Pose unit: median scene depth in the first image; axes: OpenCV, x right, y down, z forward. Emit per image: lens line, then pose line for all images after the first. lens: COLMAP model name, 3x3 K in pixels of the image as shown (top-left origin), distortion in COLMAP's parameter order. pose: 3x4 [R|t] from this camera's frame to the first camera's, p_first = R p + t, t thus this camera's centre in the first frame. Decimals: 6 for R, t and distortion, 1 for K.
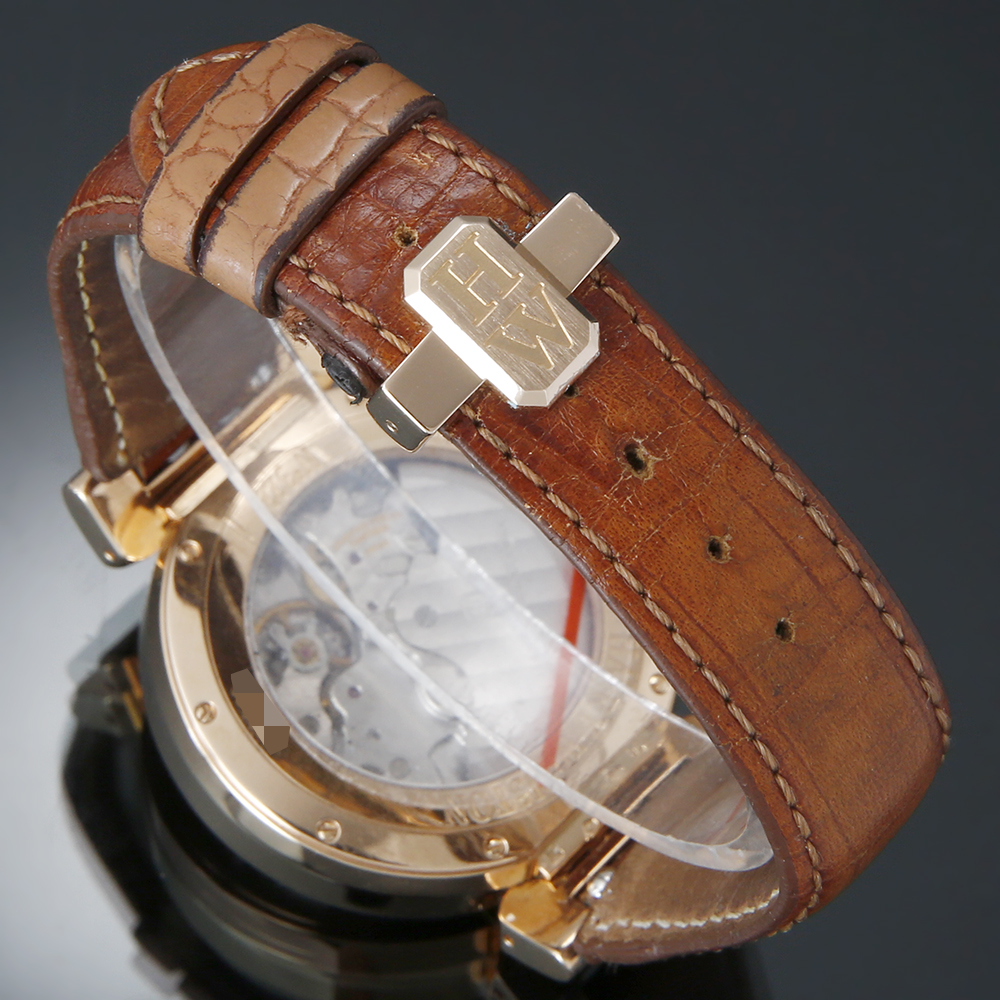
lens RADIAL K [[4860.7, 0, 500.0], [0, 4860.7, 500.0], [0, 0, 1]] dist [-0.408196, 65.372845]
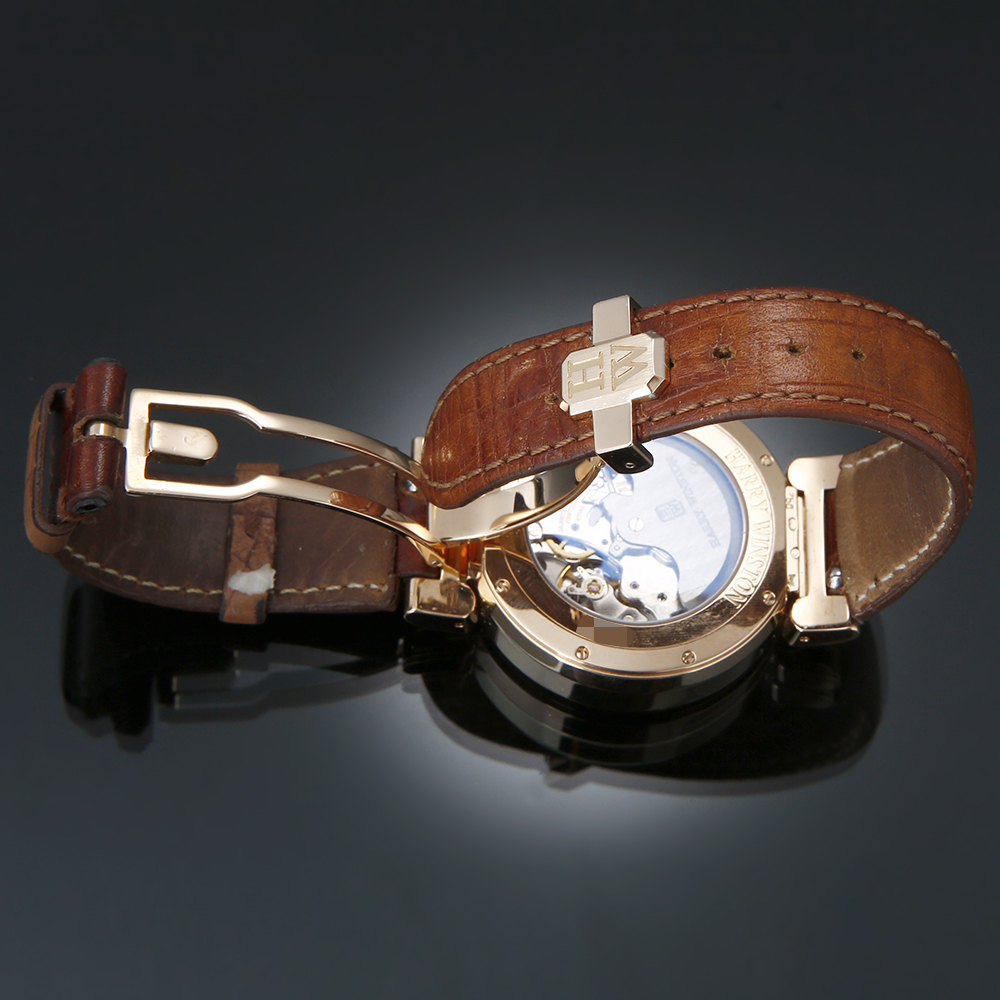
lens RADIAL K [[4860.7, 0, 500.0], [0, 4860.7, 500.0], [0, 0, 1]] dist [-0.408196, 65.372845]
pose [[0.605587, -0.662276, -0.441197, 0.700416], [0.786891, 0.580995, 0.207961, -0.396498], [0.118606, -0.473113, 0.872982, -0.529229]]
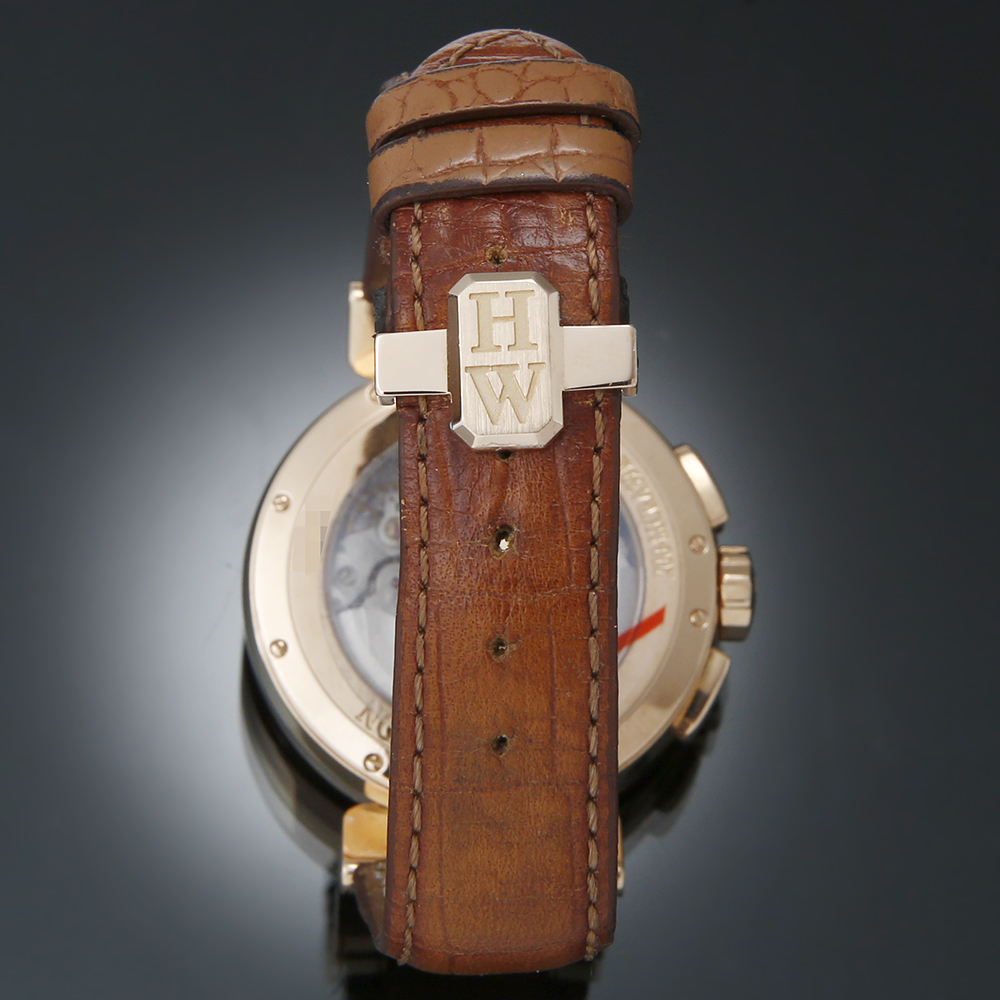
lens RADIAL K [[4860.7, 0, 500.0], [0, 4860.7, 500.0], [0, 0, 1]] dist [-0.408196, 65.372845]
pose [[0.649731, 0.664141, -0.369821, 0.431931], [-0.649011, 0.737944, 0.184998, -0.219747], [0.395771, 0.119819, 0.910499, -0.017421]]
